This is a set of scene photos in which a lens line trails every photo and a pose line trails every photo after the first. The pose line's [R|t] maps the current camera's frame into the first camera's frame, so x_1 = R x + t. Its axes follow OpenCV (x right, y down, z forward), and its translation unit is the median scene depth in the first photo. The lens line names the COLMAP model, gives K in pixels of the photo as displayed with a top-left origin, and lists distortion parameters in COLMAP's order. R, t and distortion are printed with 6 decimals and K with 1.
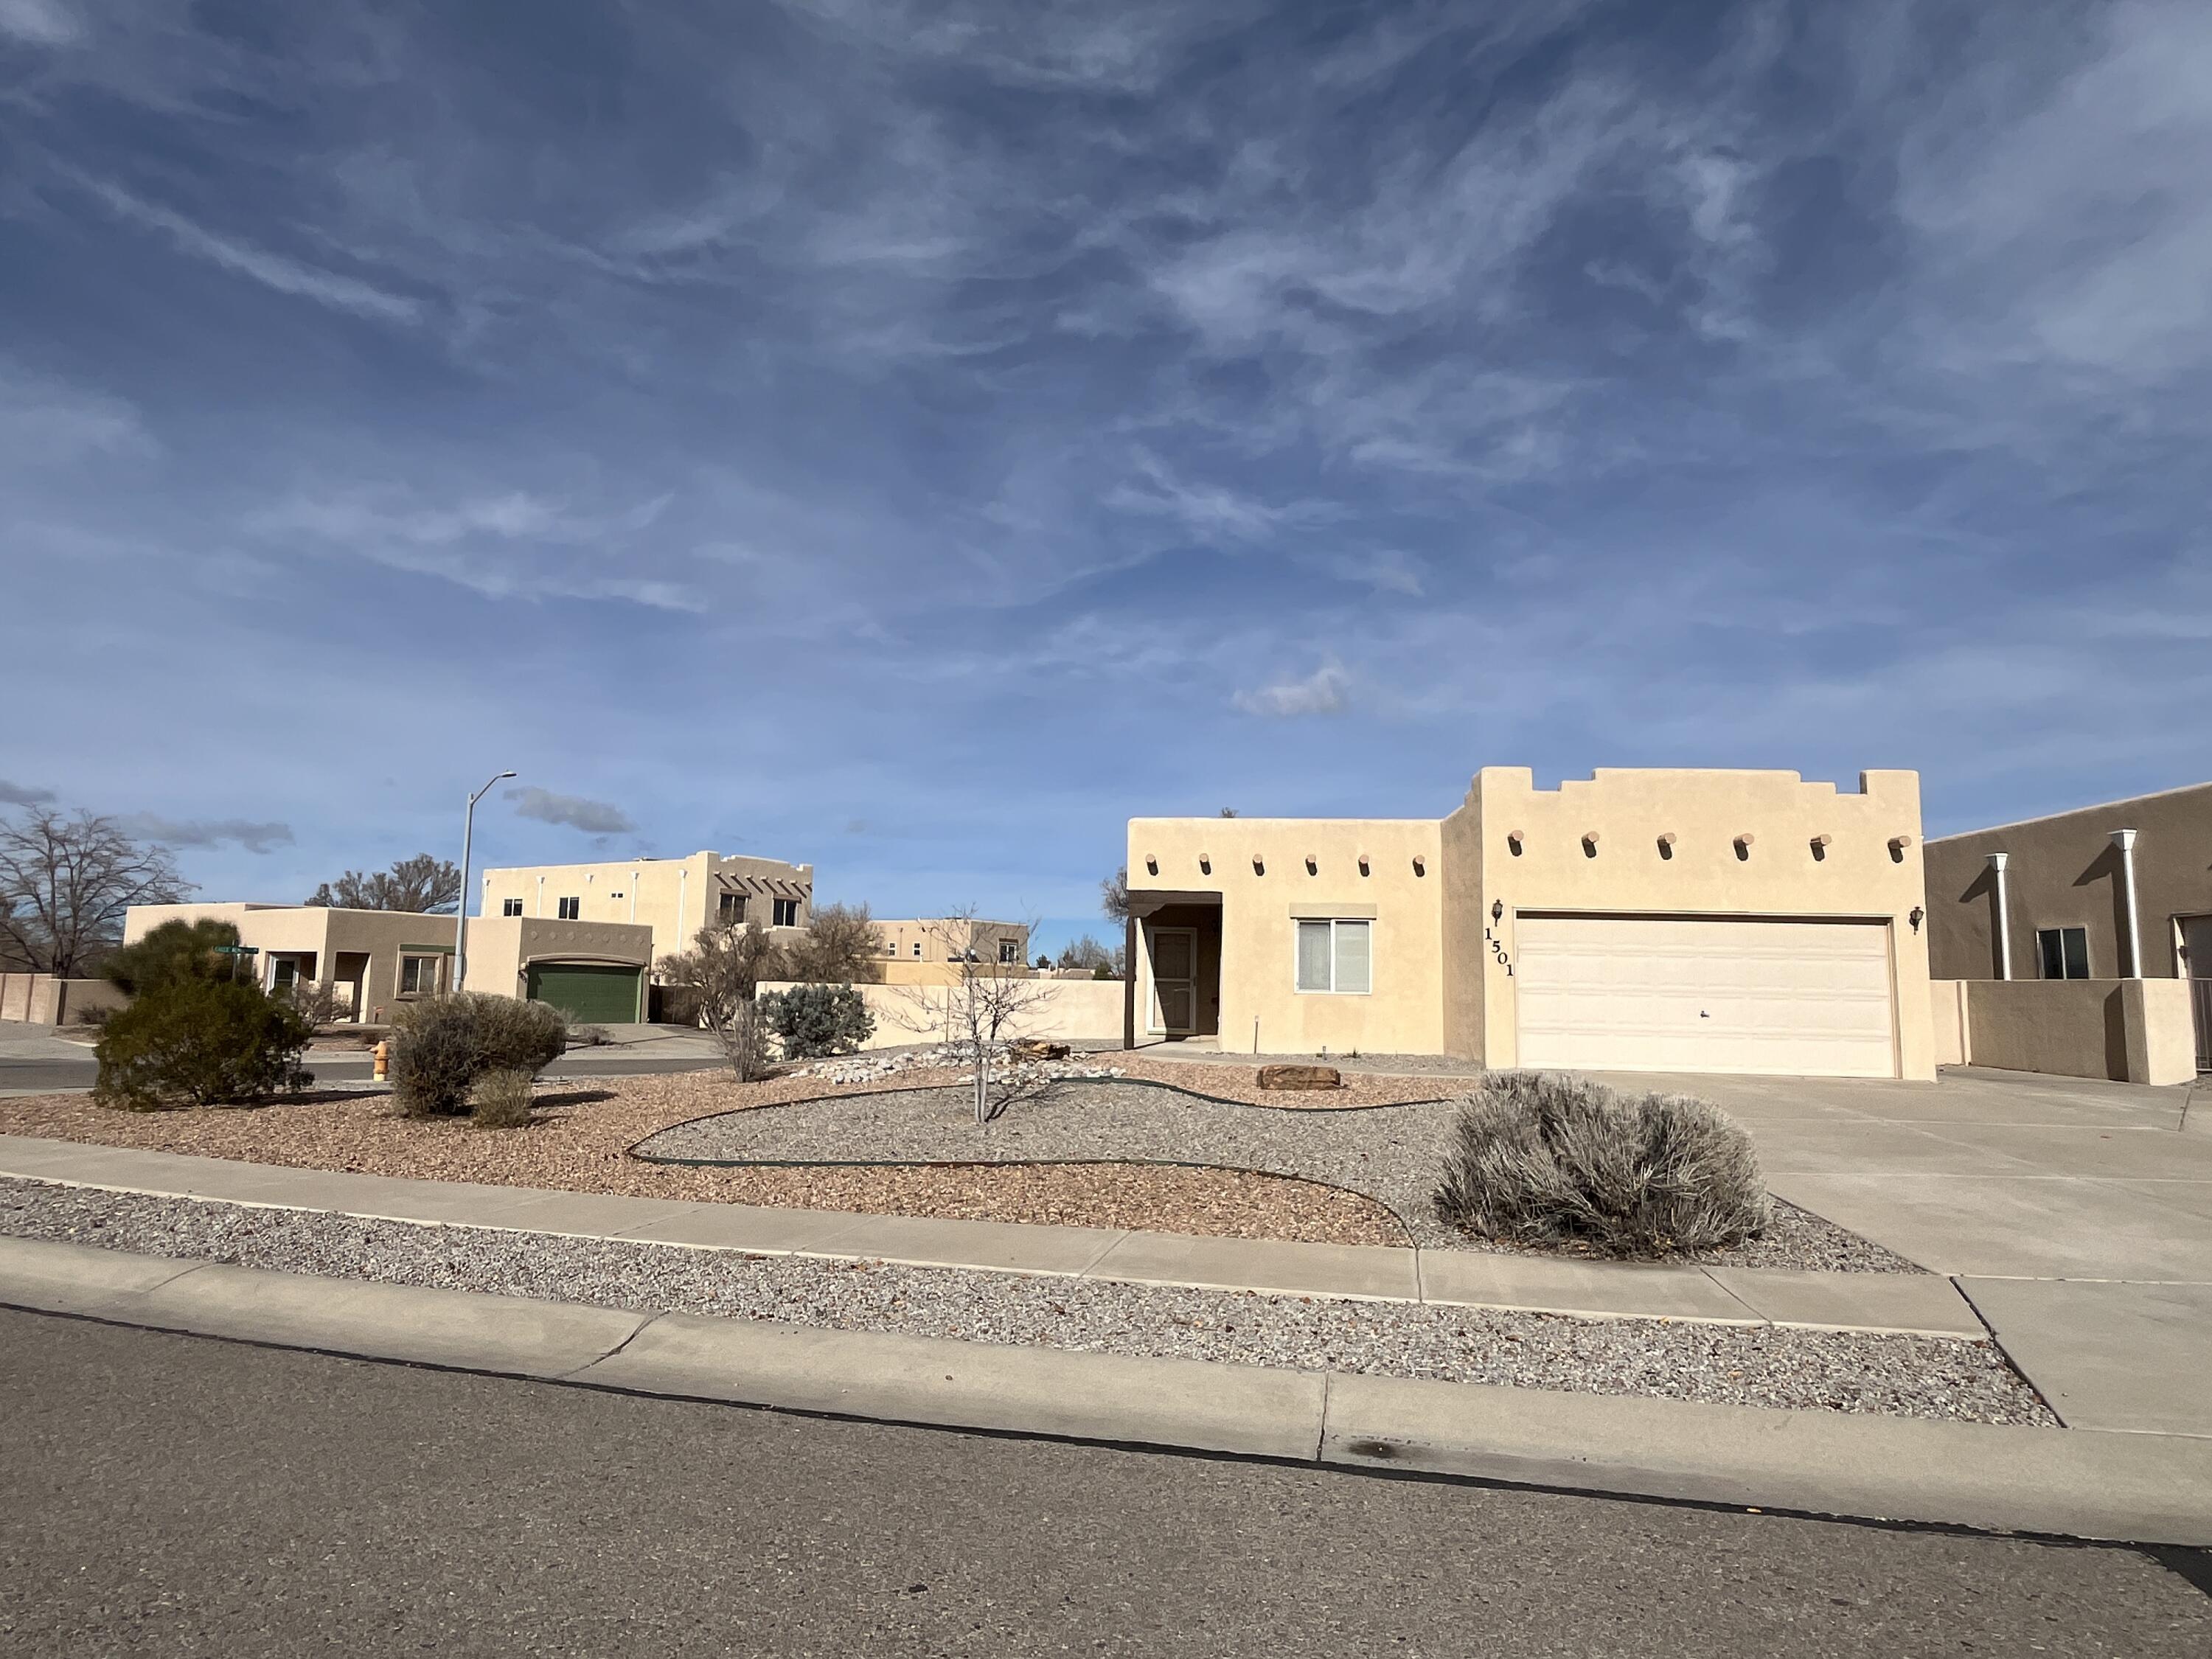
lens RADIAL K [[1228.3, 0, 1101.5], [0, 1228.3, 832.8], [0, 0, 1]] dist [-0.014838, 0.001422]
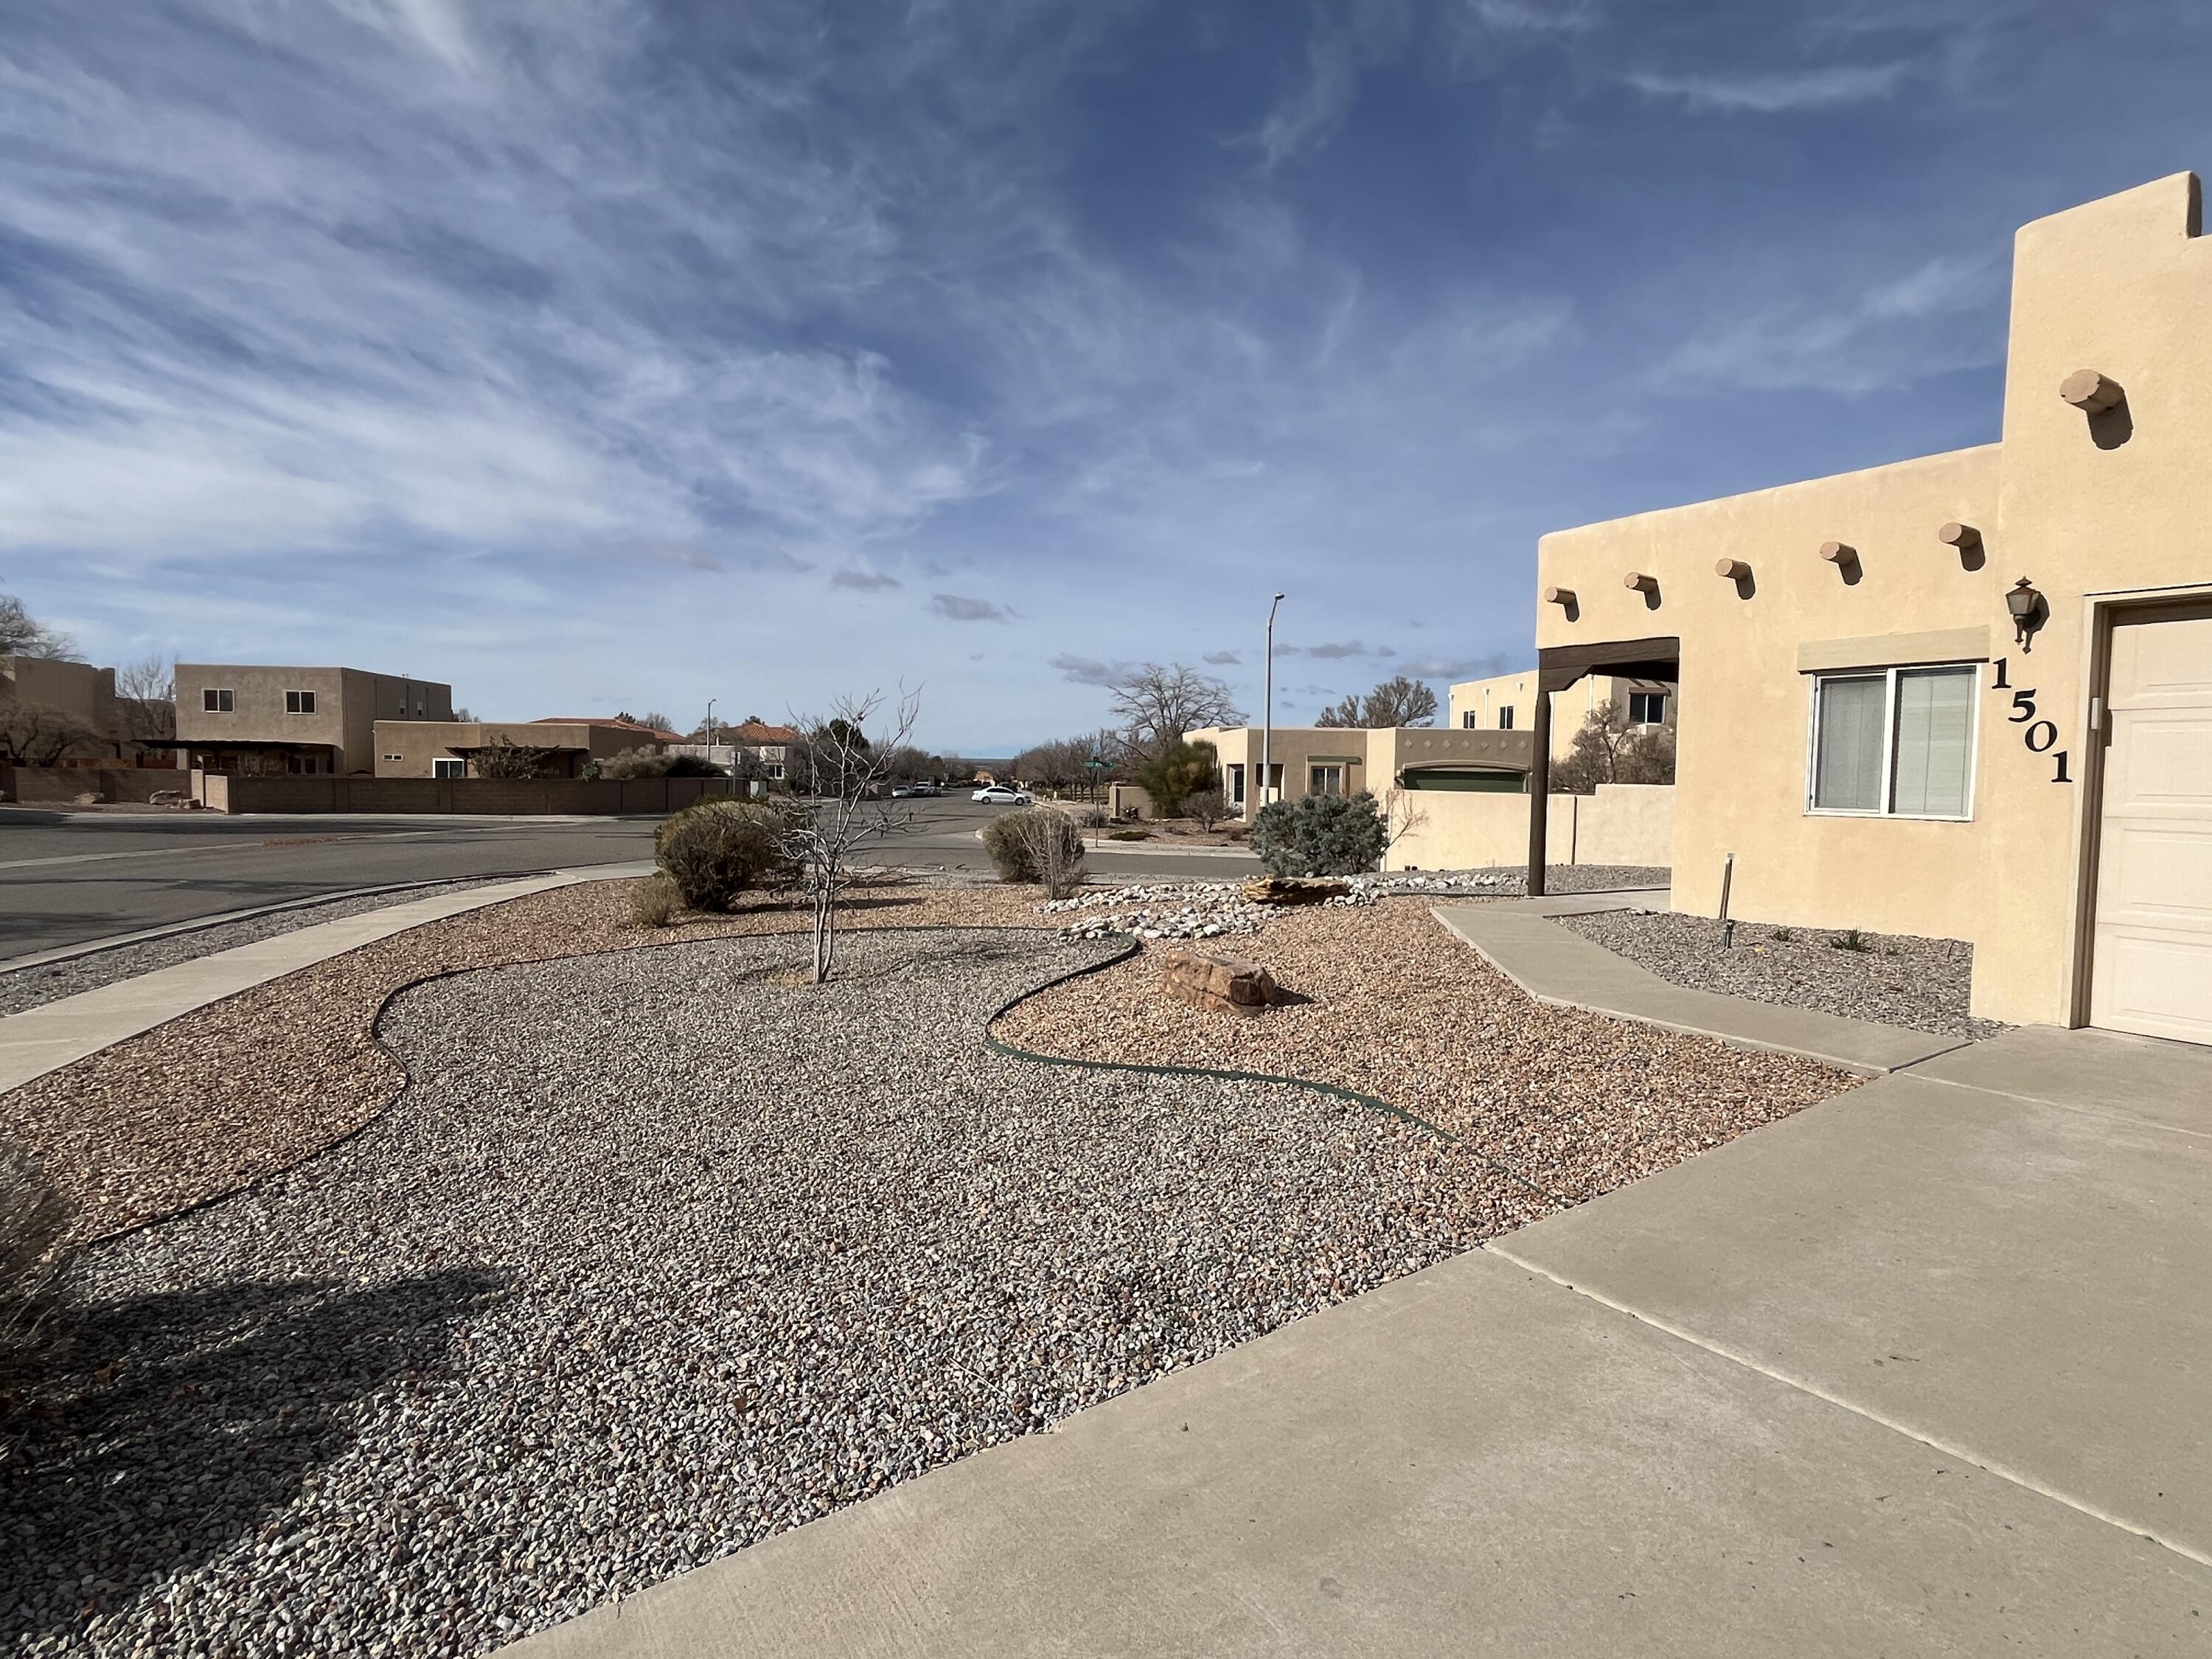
lens RADIAL K [[1110.8, 0, 1112.8], [0, 1110.8, 835.8], [0, 0, 1]] dist [-0.003536, -0.000679]
pose [[0.602939, 0.036141, -0.796968, 0.364145], [0.095462, 0.988527, 0.117049, 0.055821], [0.792055, -0.146654, 0.592572, 0.482372]]
